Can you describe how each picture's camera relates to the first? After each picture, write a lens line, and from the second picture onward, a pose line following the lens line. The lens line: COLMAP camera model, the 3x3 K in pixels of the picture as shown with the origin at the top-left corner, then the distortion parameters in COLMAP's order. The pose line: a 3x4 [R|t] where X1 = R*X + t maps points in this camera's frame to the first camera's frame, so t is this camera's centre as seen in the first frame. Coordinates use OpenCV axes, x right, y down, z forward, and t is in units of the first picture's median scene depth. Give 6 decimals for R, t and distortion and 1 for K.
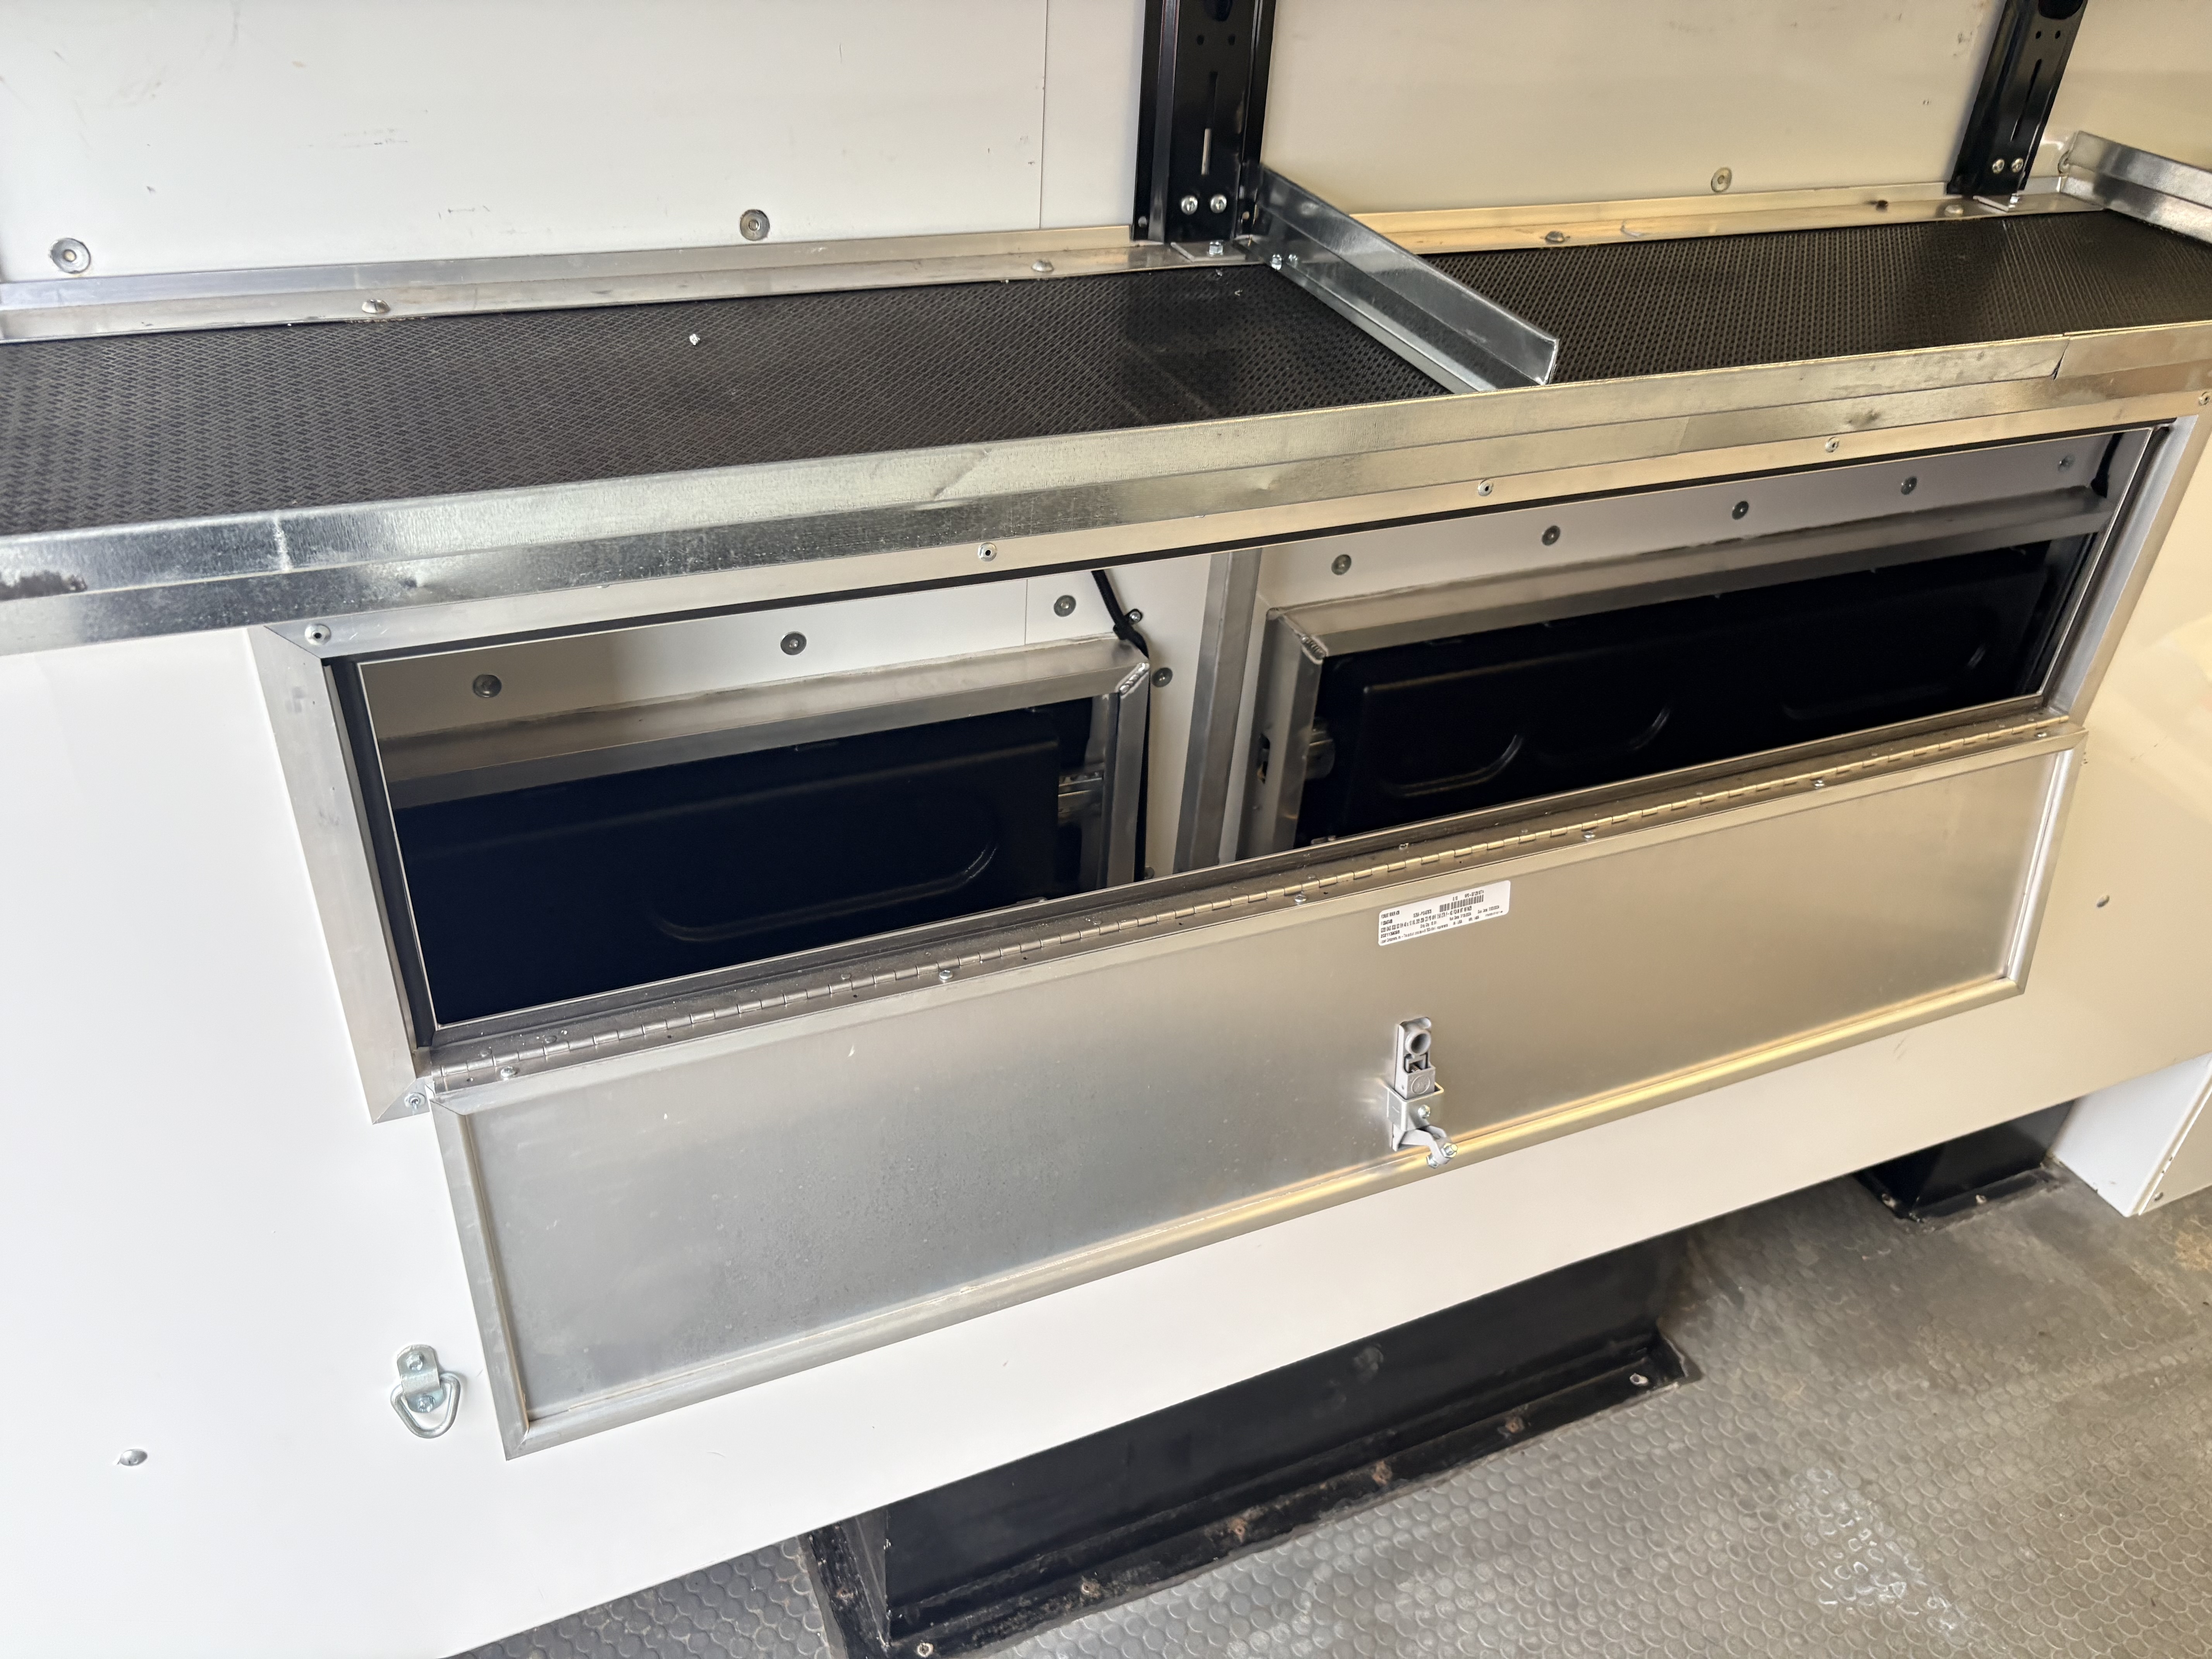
lens RADIAL K [[1731.9, 0, 1113.9], [0, 1731.9, 826.0], [0, 0, 1]] dist [0.018683, -0.015527]
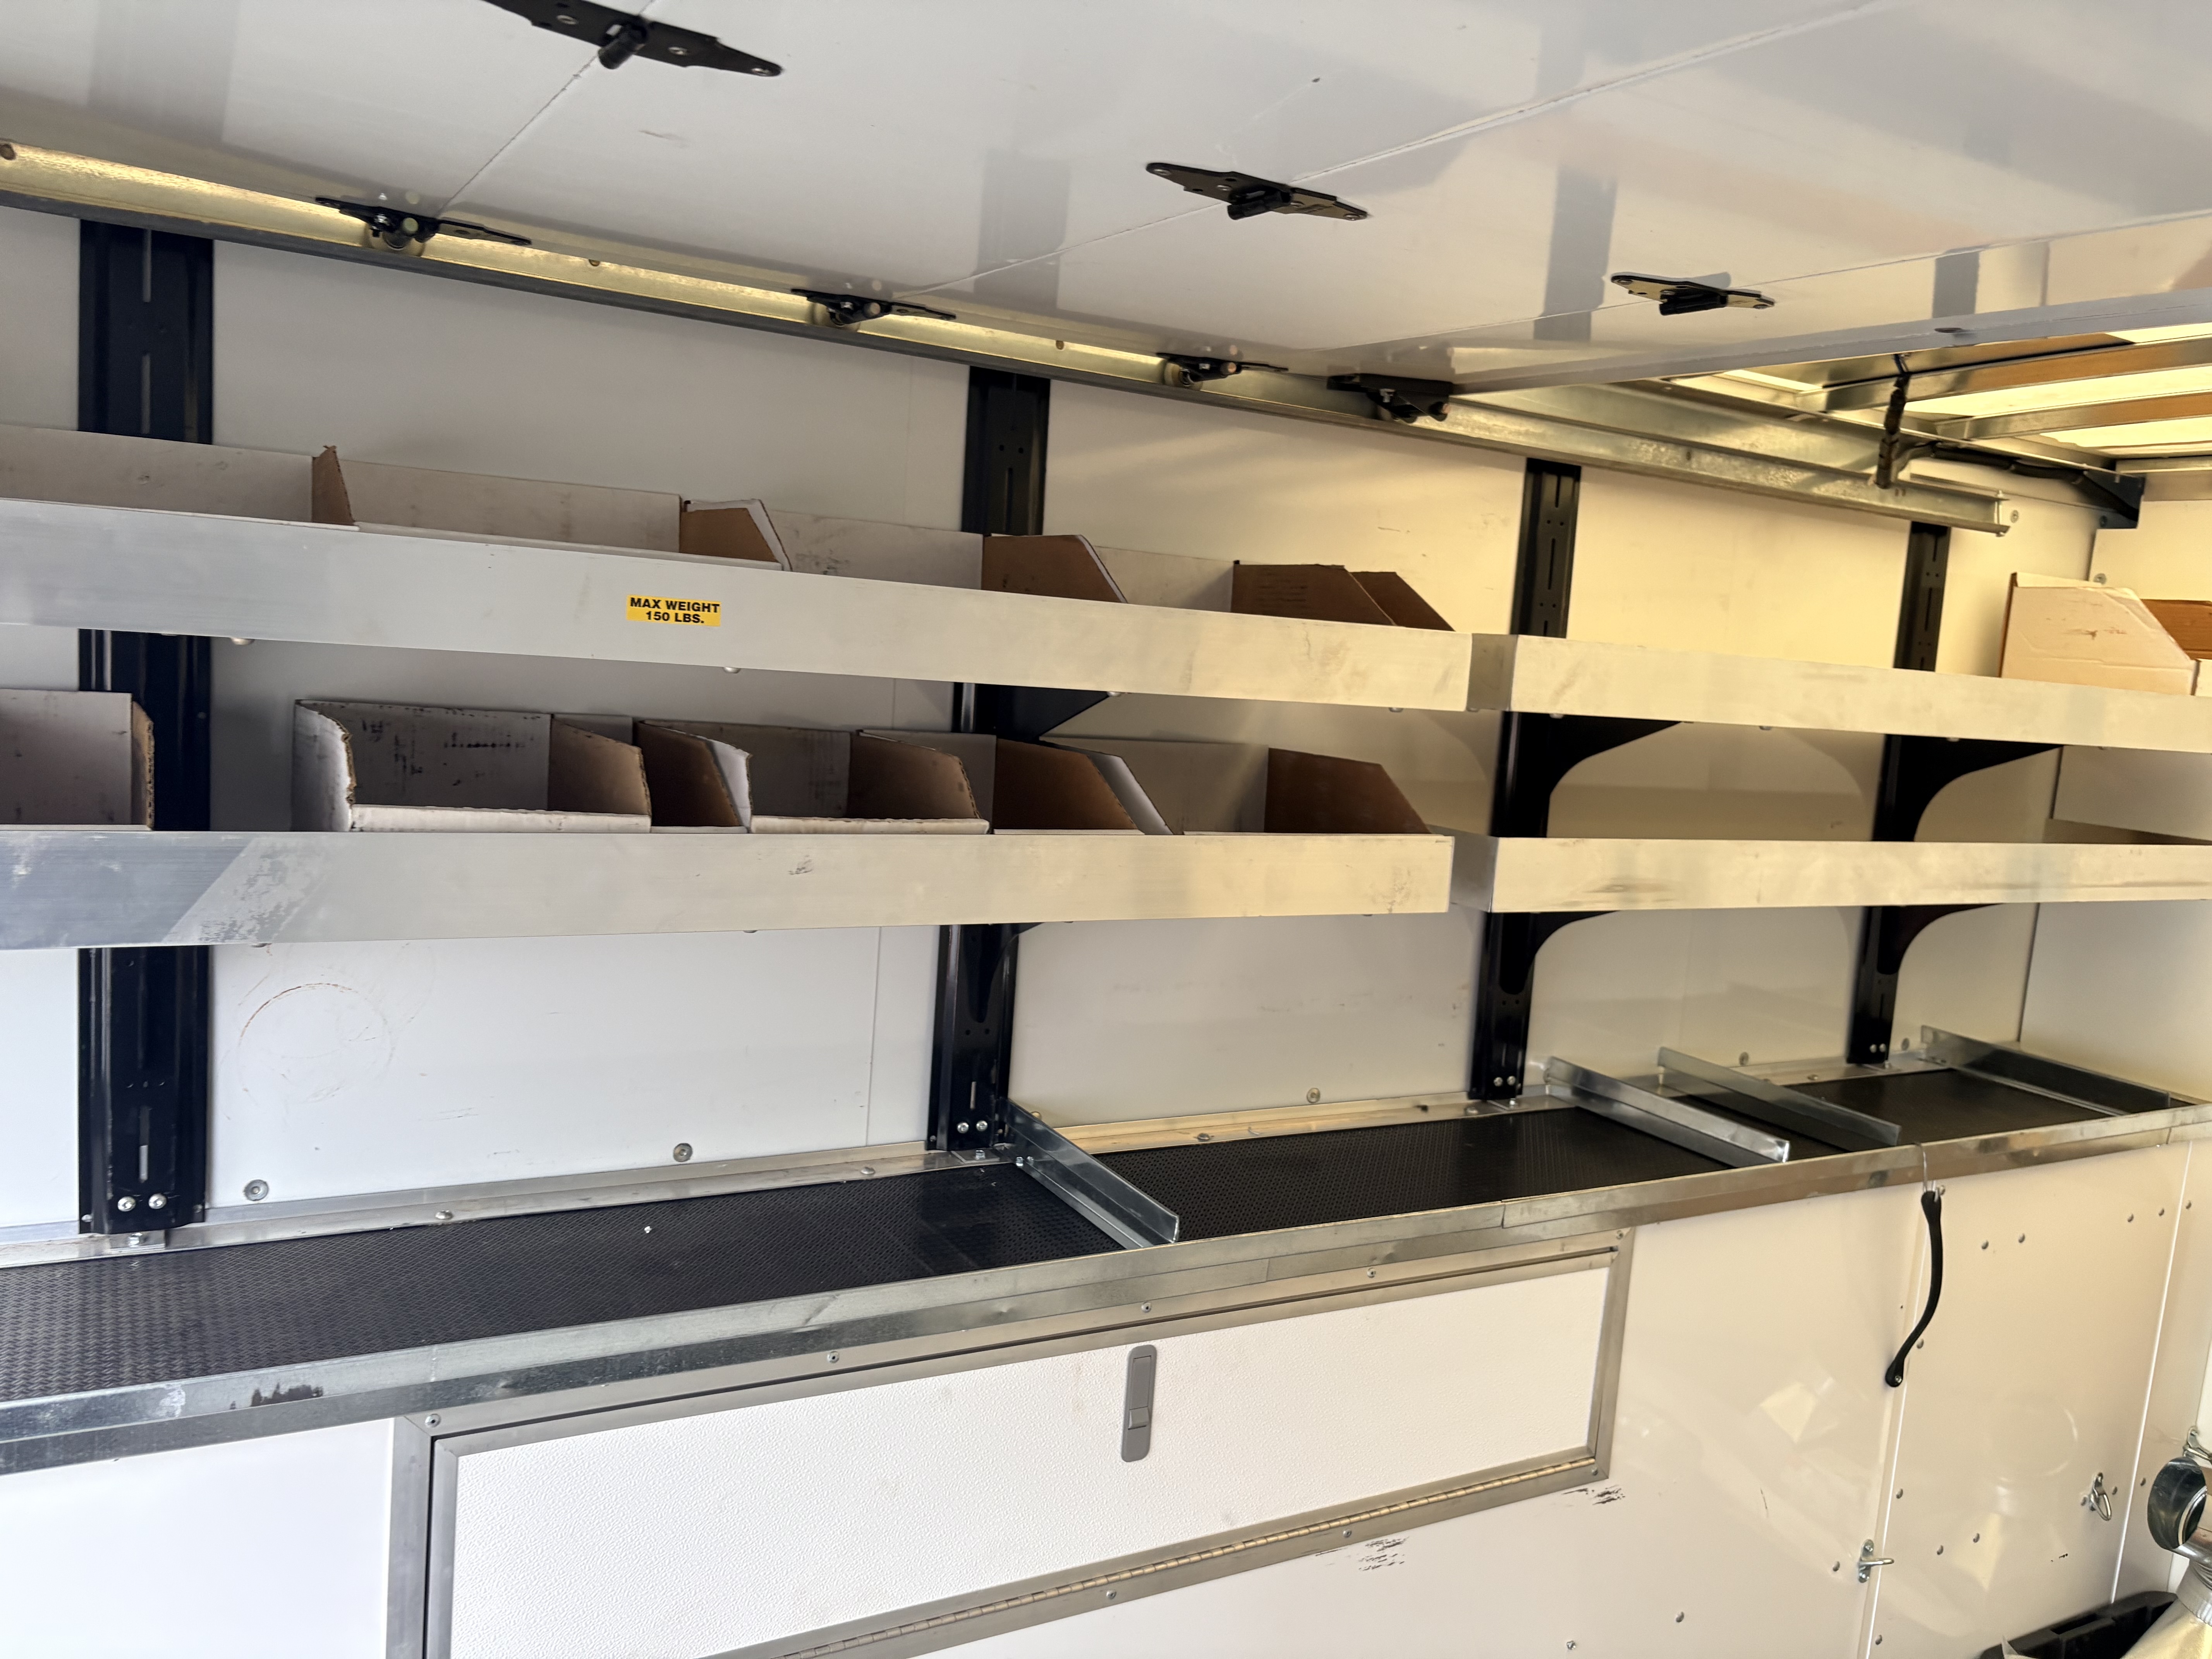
lens RADIAL K [[1731.9, 0, 1106.6], [0, 1731.9, 814.5], [0, 0, 1]] dist [0.018683, -0.015527]
pose [[0.994242, -0.001655, 0.107147, 0.005931], [0.050255, 0.890307, -0.452579, 0.104585], [-0.094644, 0.455358, 0.885264, -0.530127]]
